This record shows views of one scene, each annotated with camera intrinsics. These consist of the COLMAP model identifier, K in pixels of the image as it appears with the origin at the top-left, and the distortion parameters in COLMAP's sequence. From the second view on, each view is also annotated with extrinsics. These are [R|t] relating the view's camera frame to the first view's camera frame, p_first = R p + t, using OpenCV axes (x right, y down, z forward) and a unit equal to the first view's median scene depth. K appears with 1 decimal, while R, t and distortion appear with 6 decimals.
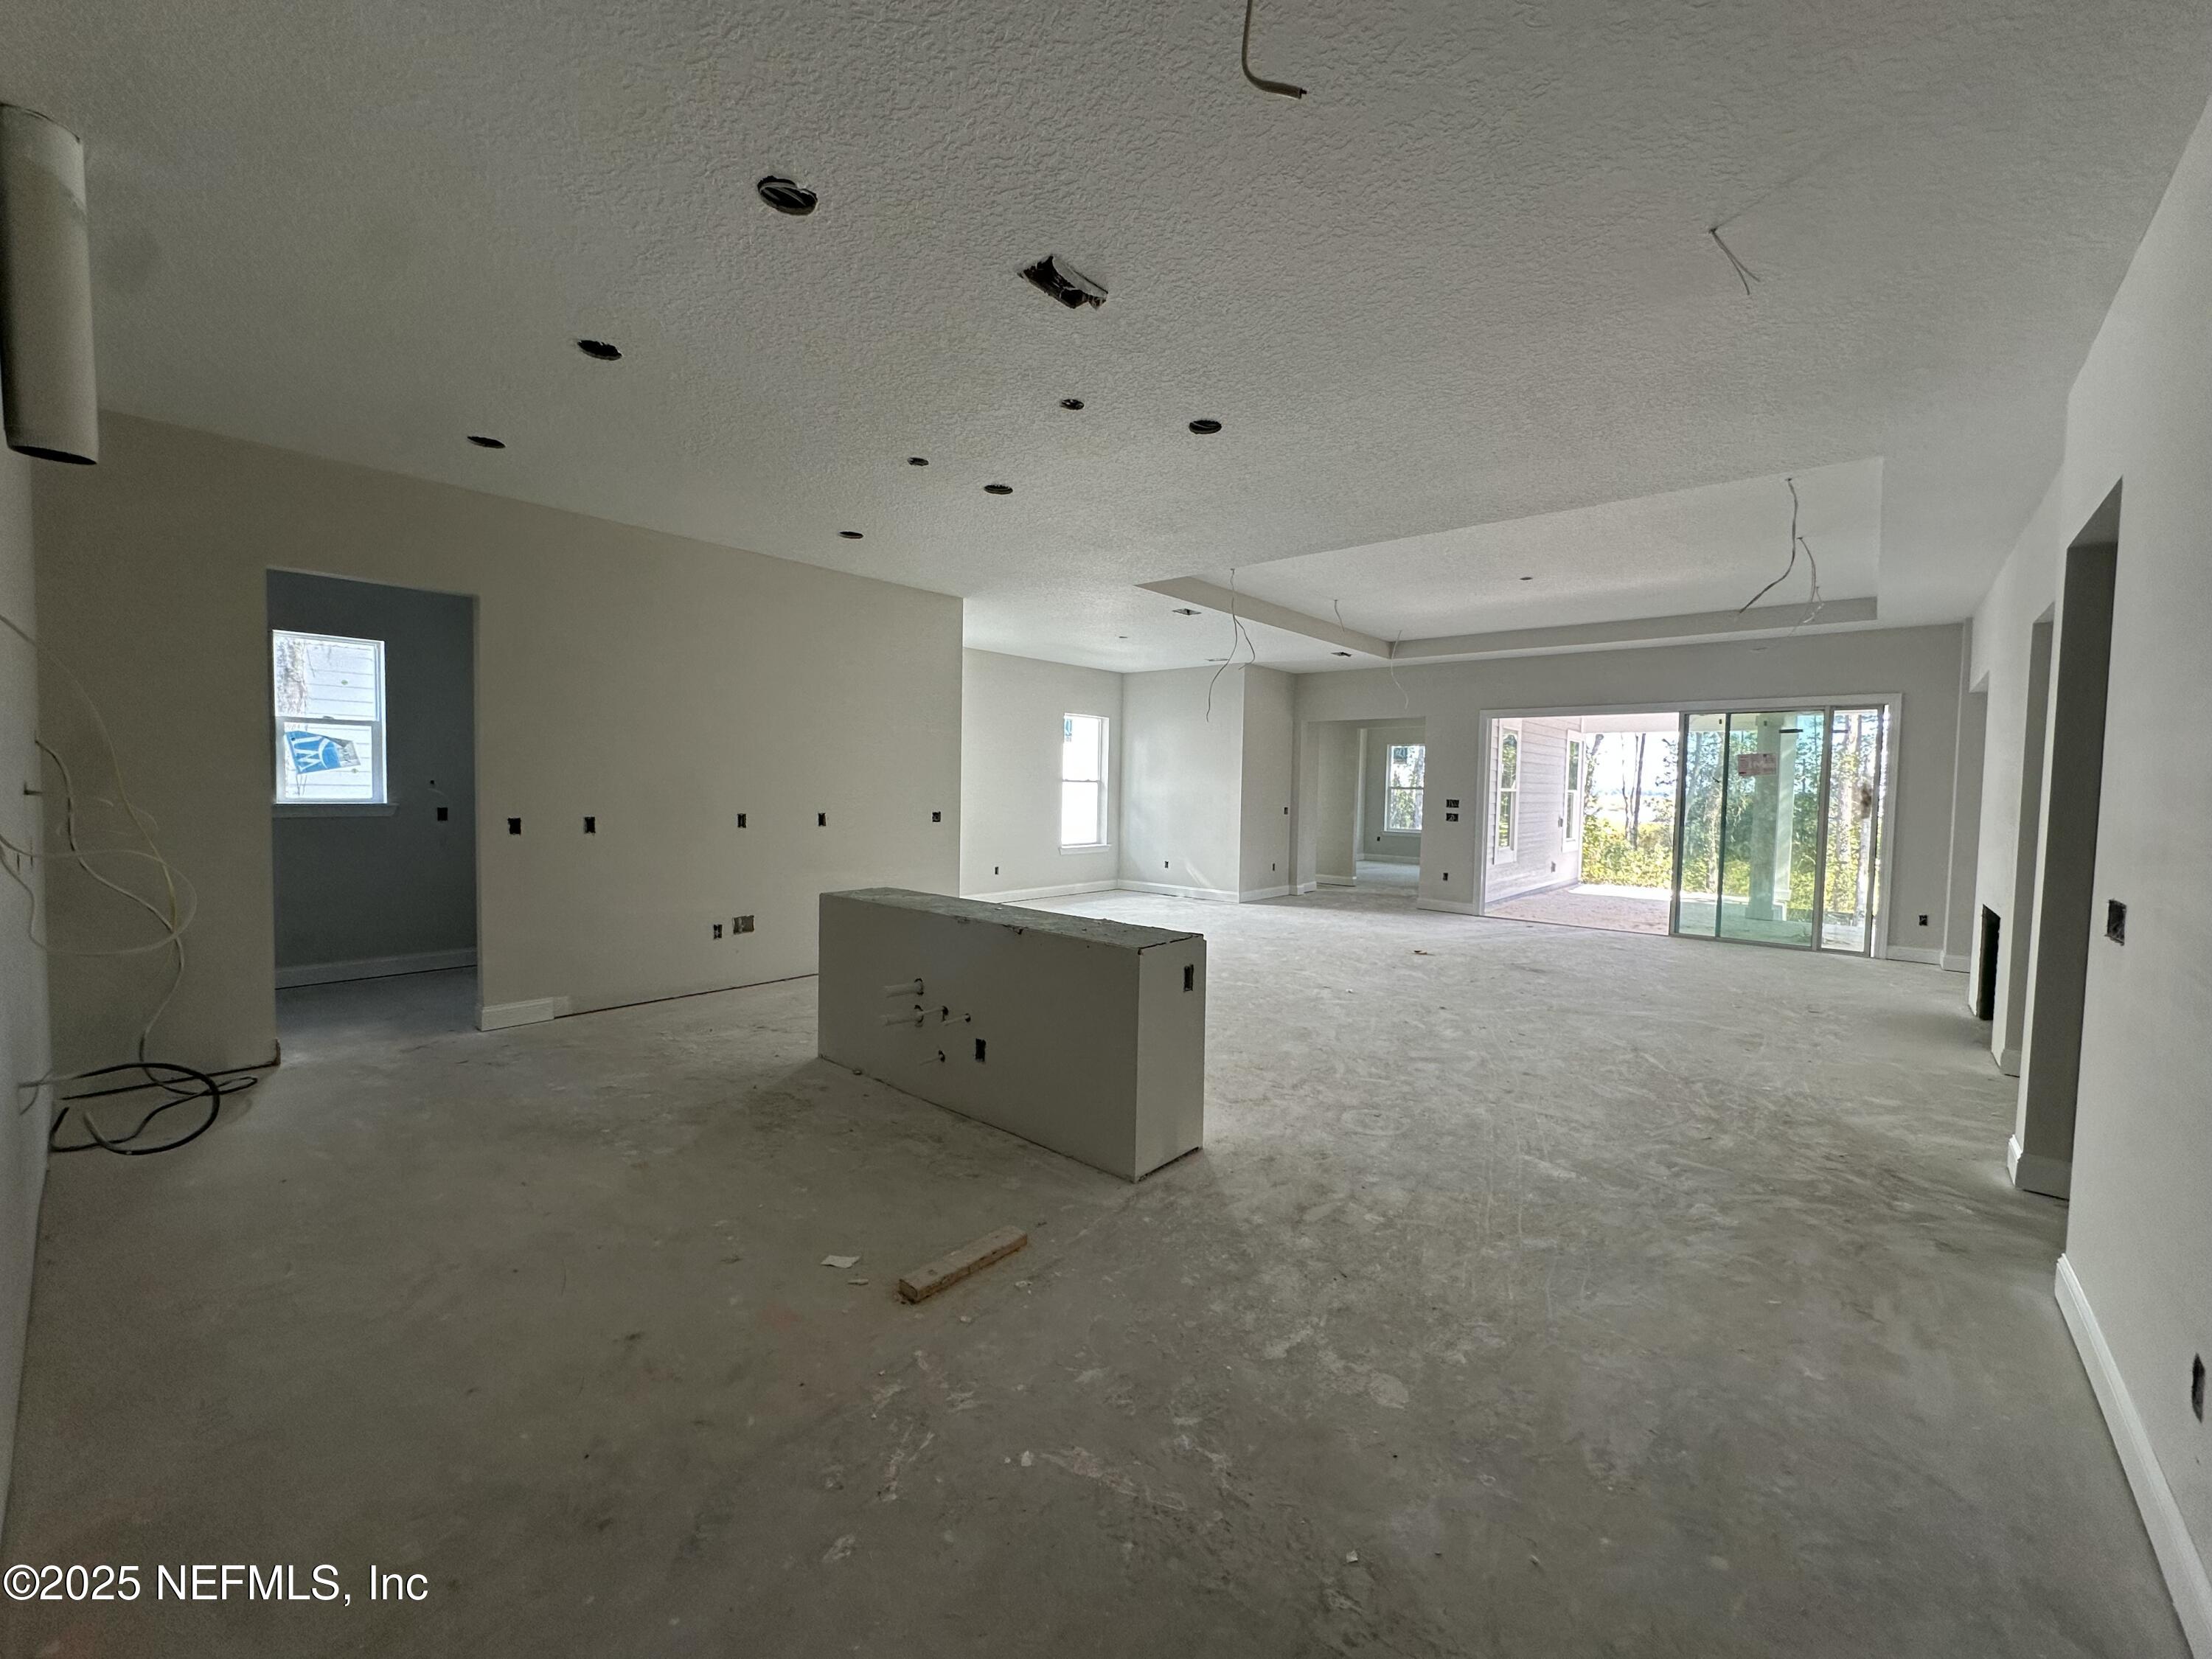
lens RADIAL K [[889.5, 0, 1106.0], [0, 889.5, 829.5], [0, 0, 1]] dist [-0.023267, -0.000146]
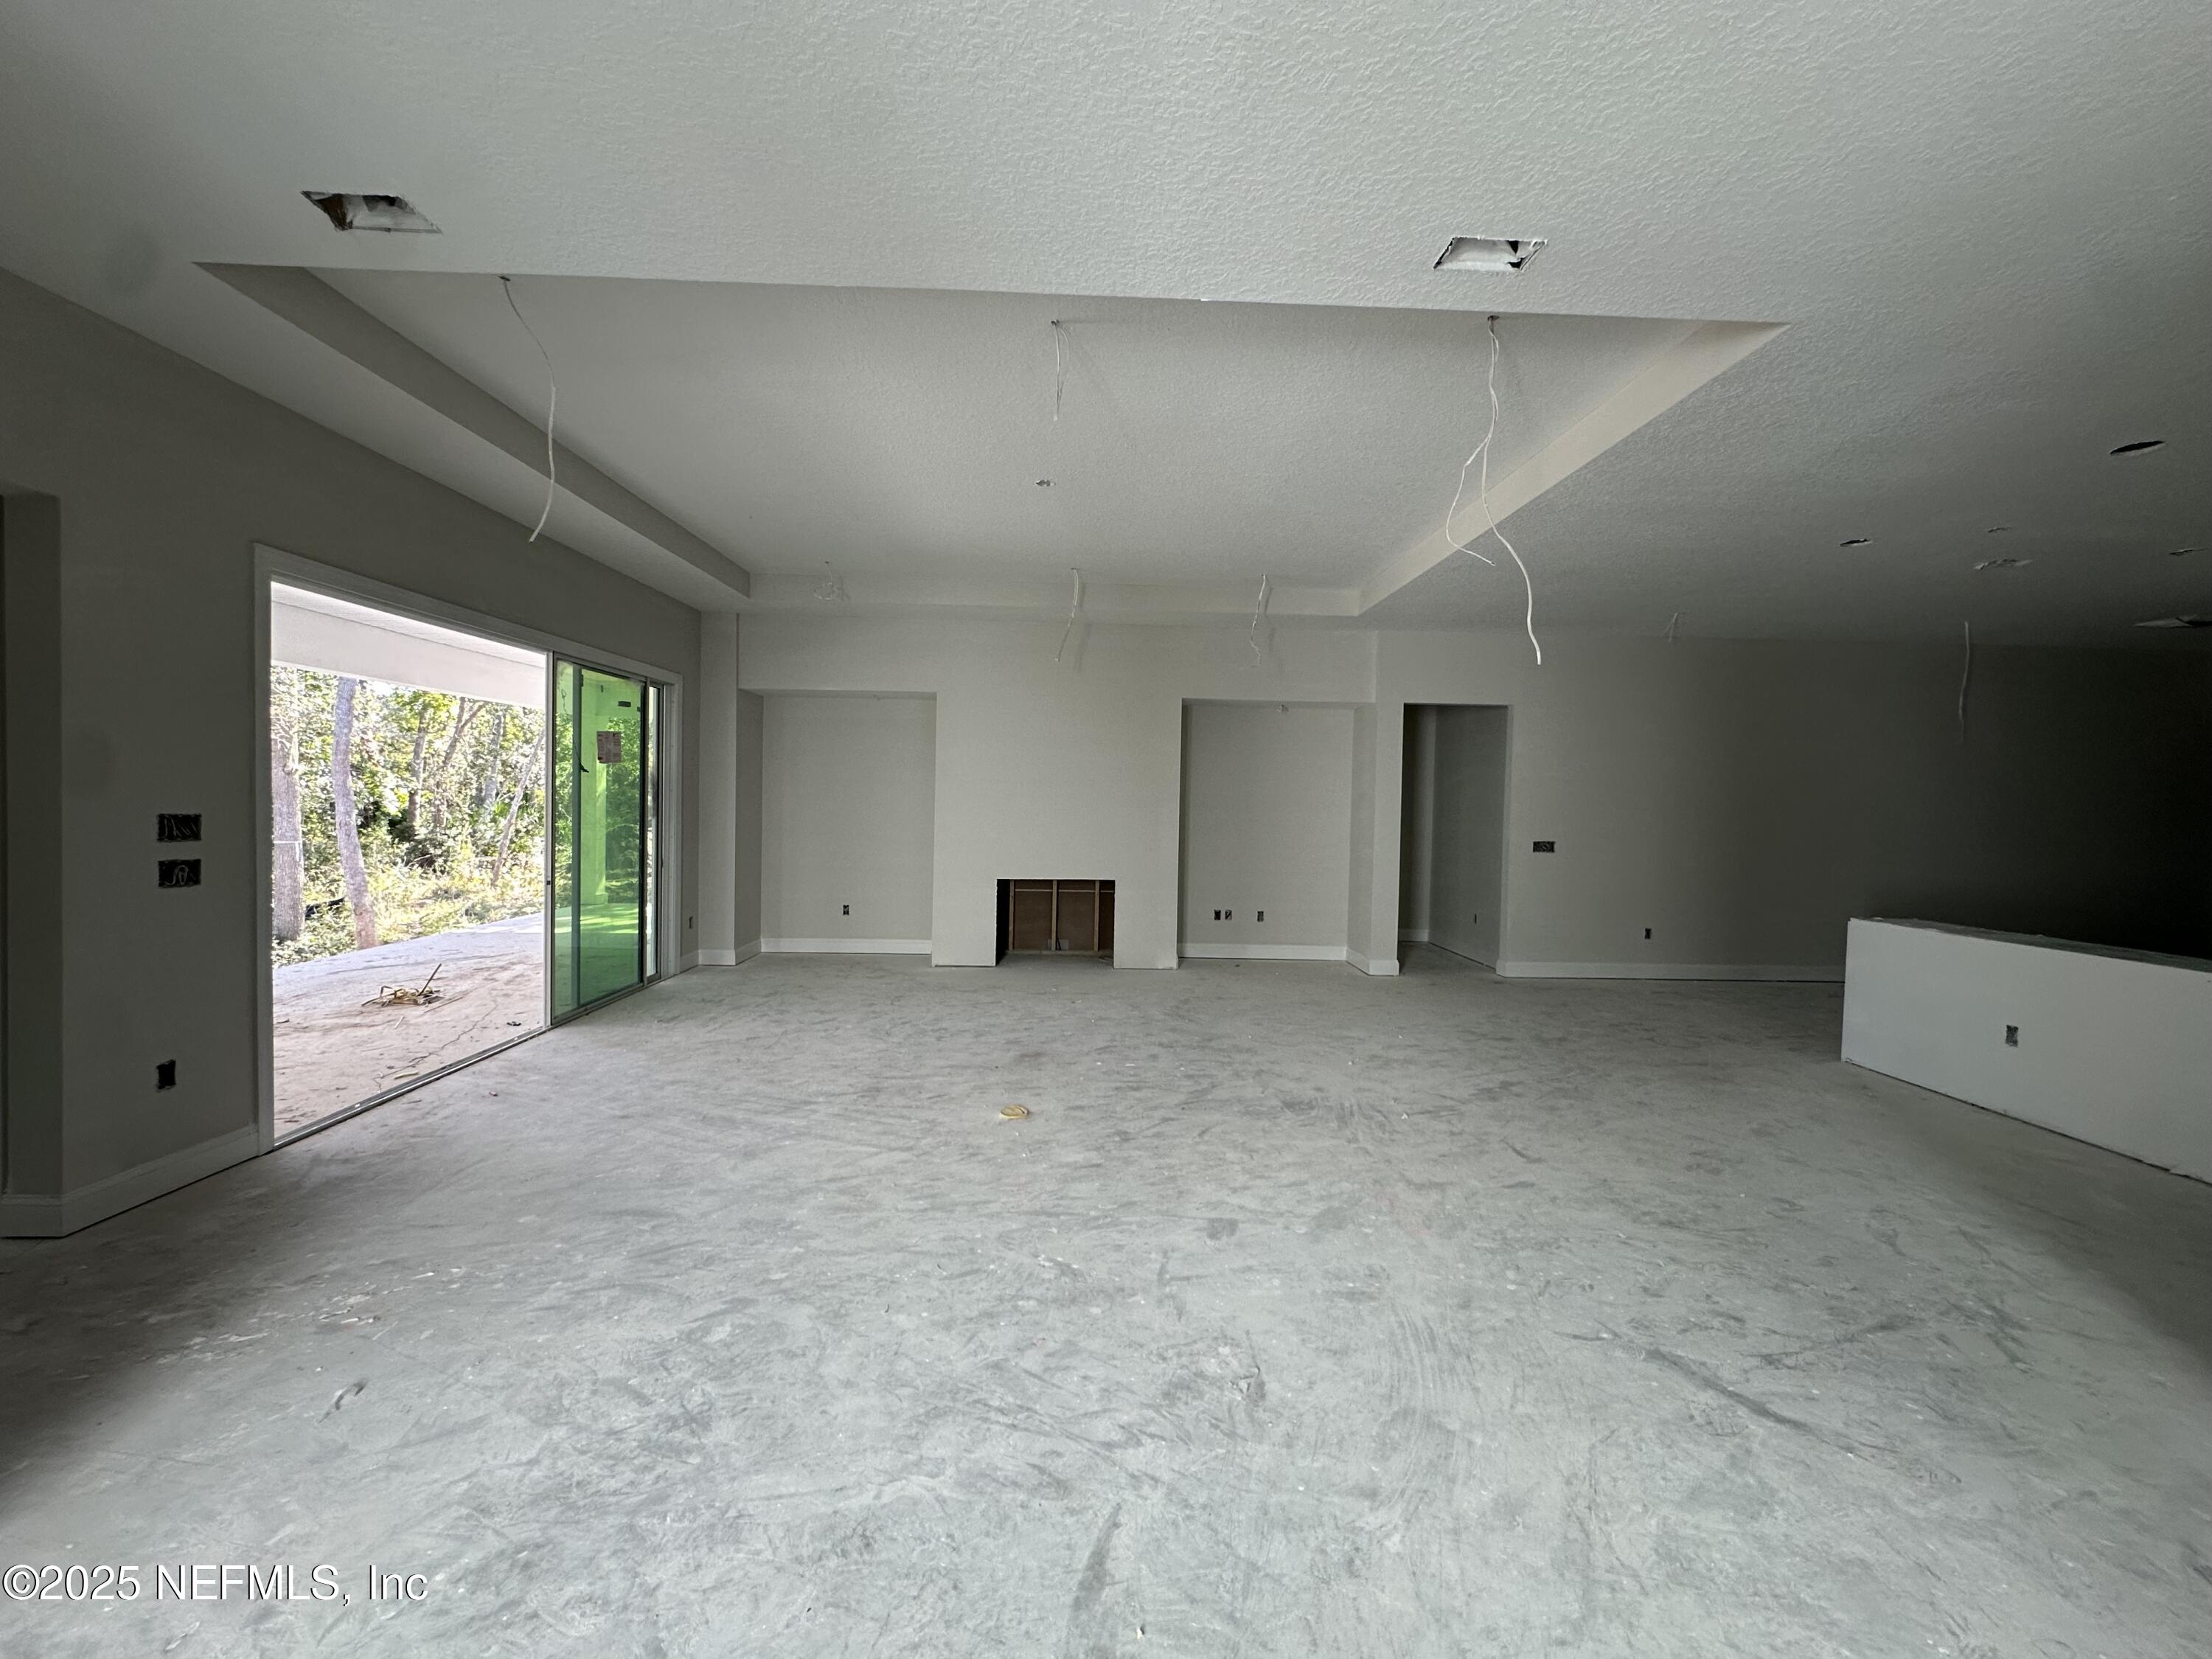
lens RADIAL K [[889.5, 0, 1106.0], [0, 889.5, 829.5], [0, 0, 1]] dist [-0.023267, -0.000146]
pose [[-0.684565, -0.059901, 0.726487, -0.037204], [-0.000038, 0.996621, 0.082139, -0.052769], [-0.728952, 0.056202, -0.682254, 0.970278]]
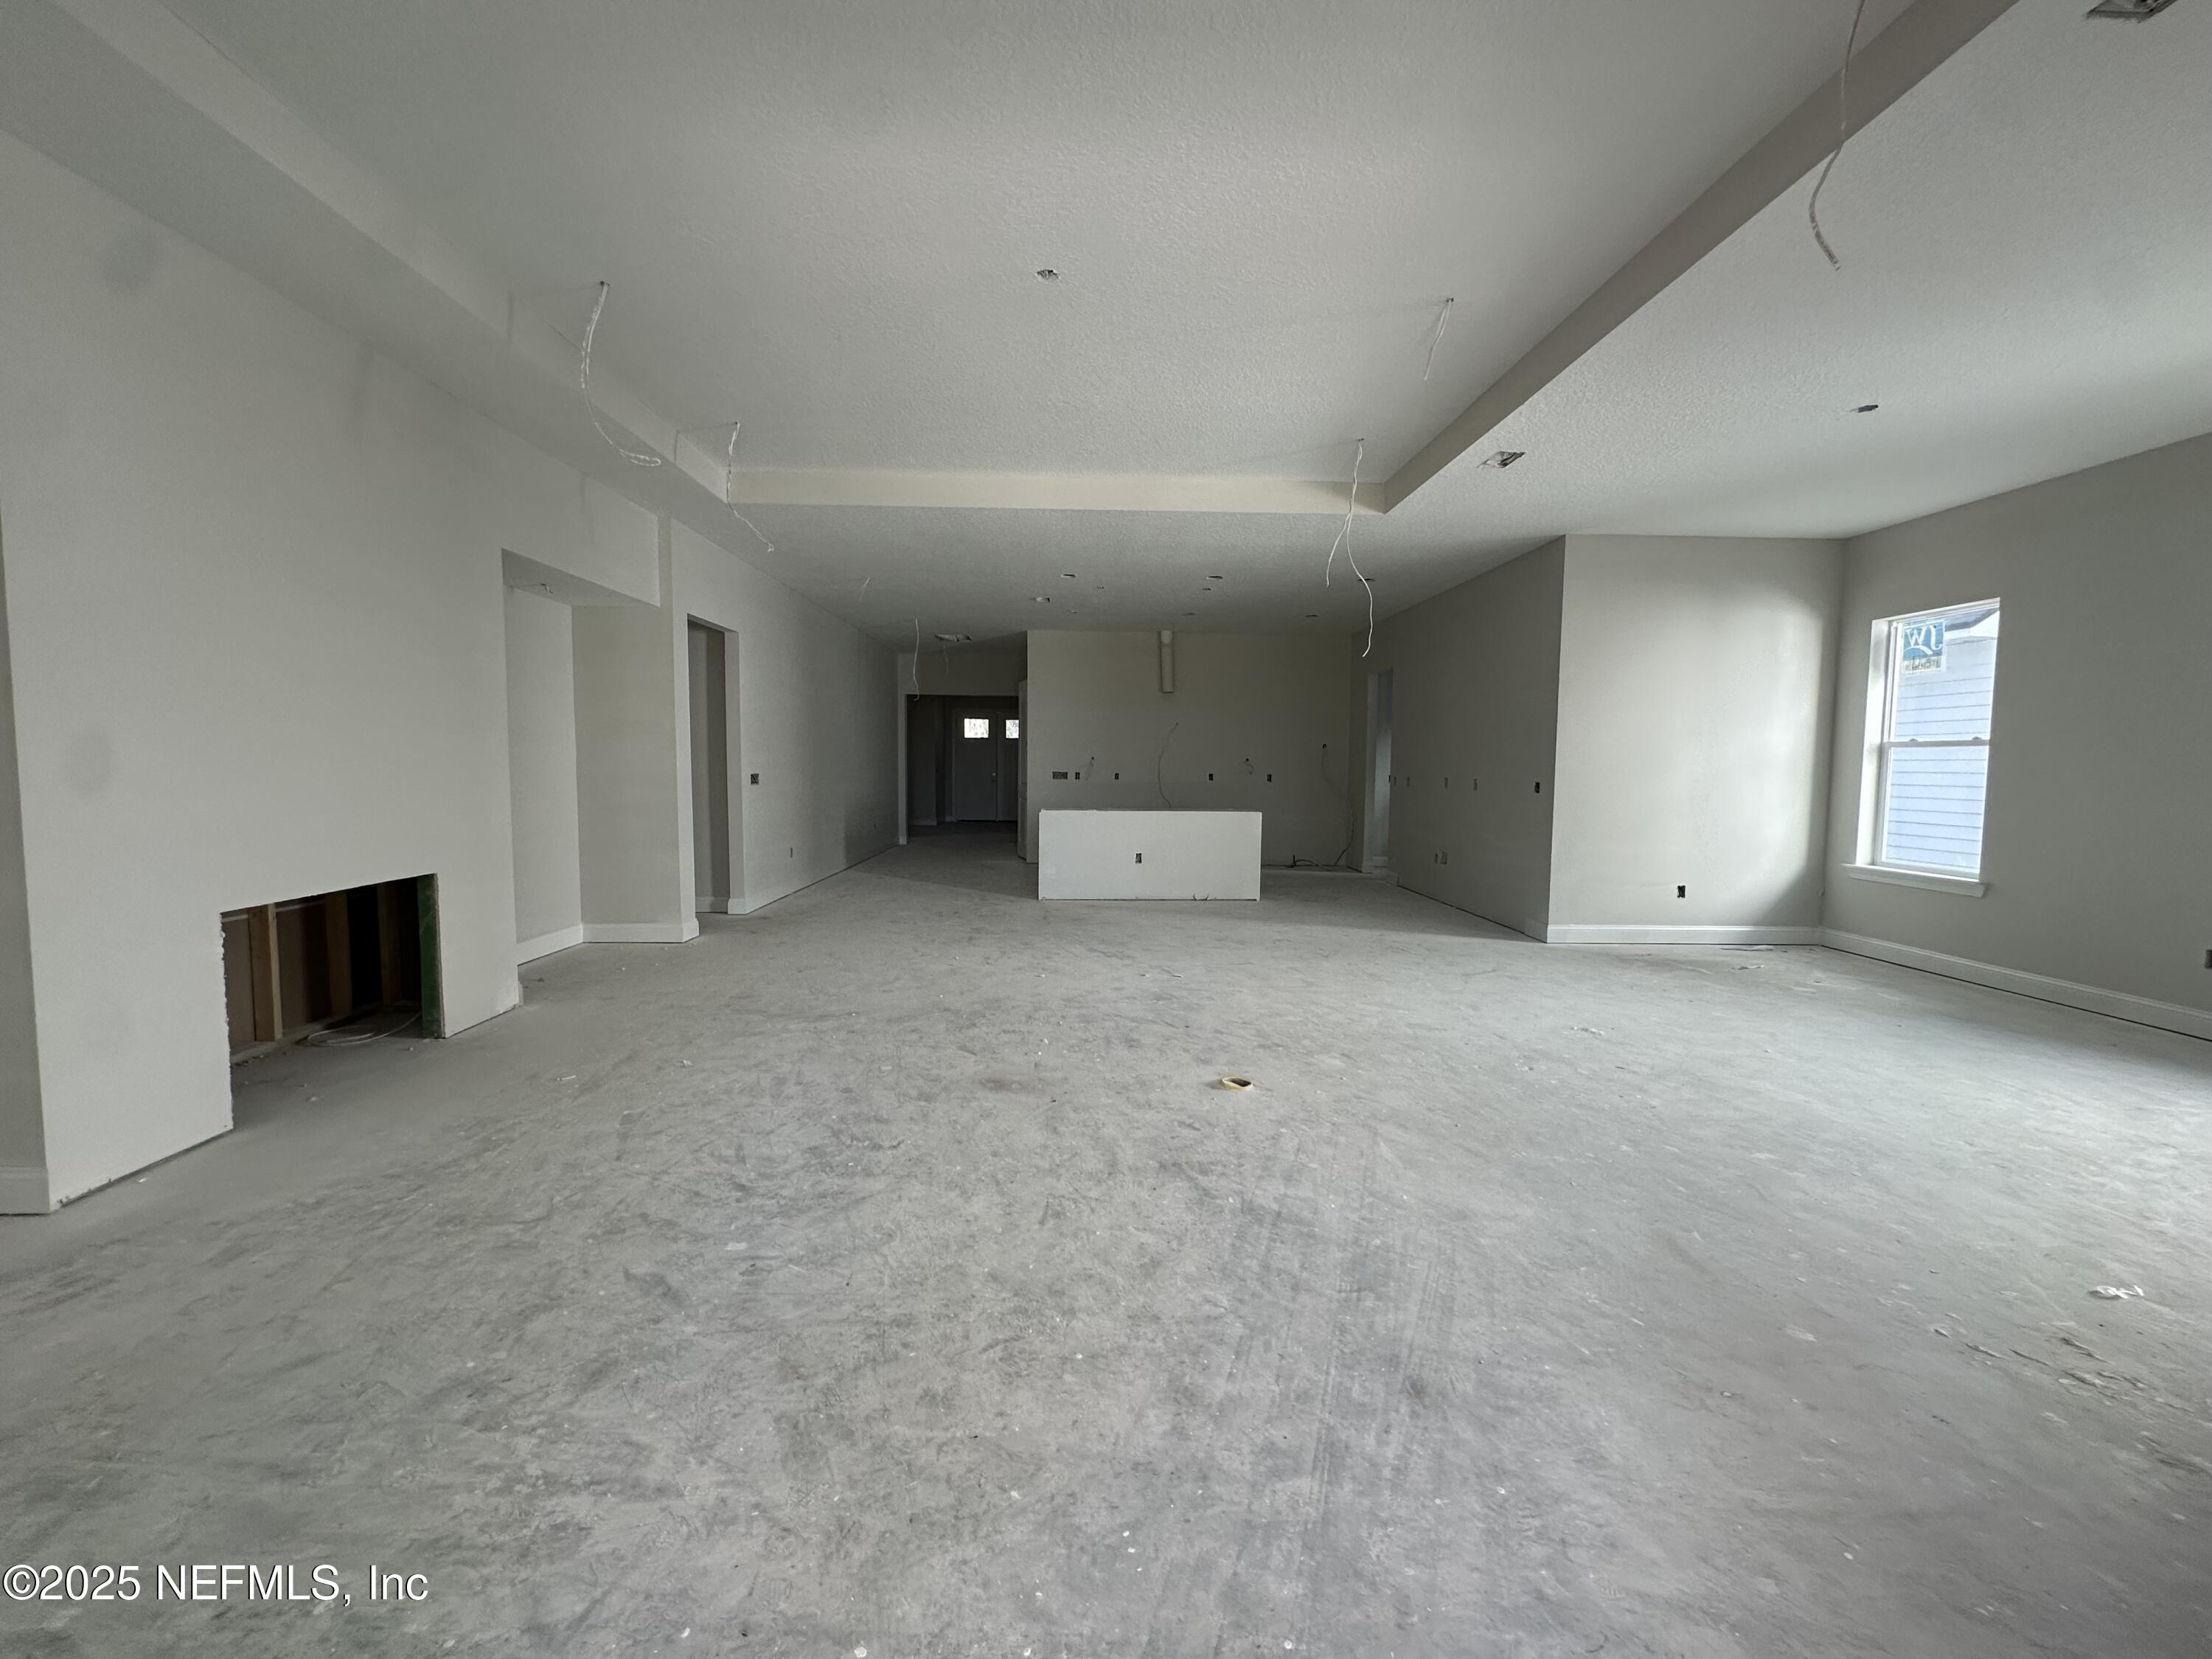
lens RADIAL K [[872.8, 0, 1100.0], [0, 872.8, 825.1], [0, 0, 1]] dist [-0.003926, 0.000172]
pose [[-0.729176, 0.019291, -0.684054, 0.526567], [-0.062062, 0.993619, 0.094177, -0.027662], [0.681506, 0.111126, -0.723326, 0.942496]]
